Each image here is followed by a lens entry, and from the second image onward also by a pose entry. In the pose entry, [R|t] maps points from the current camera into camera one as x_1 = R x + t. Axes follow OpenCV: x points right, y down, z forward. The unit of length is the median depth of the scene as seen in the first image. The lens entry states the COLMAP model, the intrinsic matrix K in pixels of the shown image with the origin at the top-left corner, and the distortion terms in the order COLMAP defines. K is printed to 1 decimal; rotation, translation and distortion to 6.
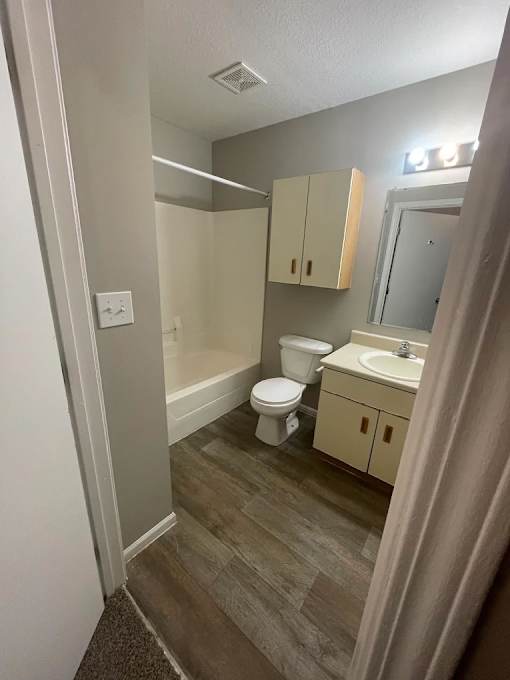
lens RADIAL K [[275.3, 0, 255.0], [0, 275.3, 340.0], [0, 0, 1]] dist [-0.000252, -0.000176]
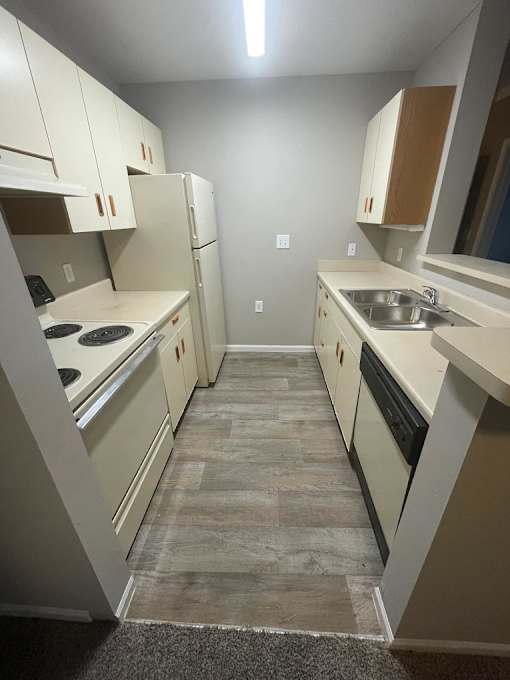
lens RADIAL K [[278.0, 0, 255.7], [0, 278.0, 338.8], [0, 0, 1]] dist [0.000211, -0.000158]
pose [[-0.811792, 0.212337, -0.543972, 0.742298], [-0.185597, 0.789421, 0.585122, -0.444982], [0.553667, 0.575957, -0.601437, 1.510757]]
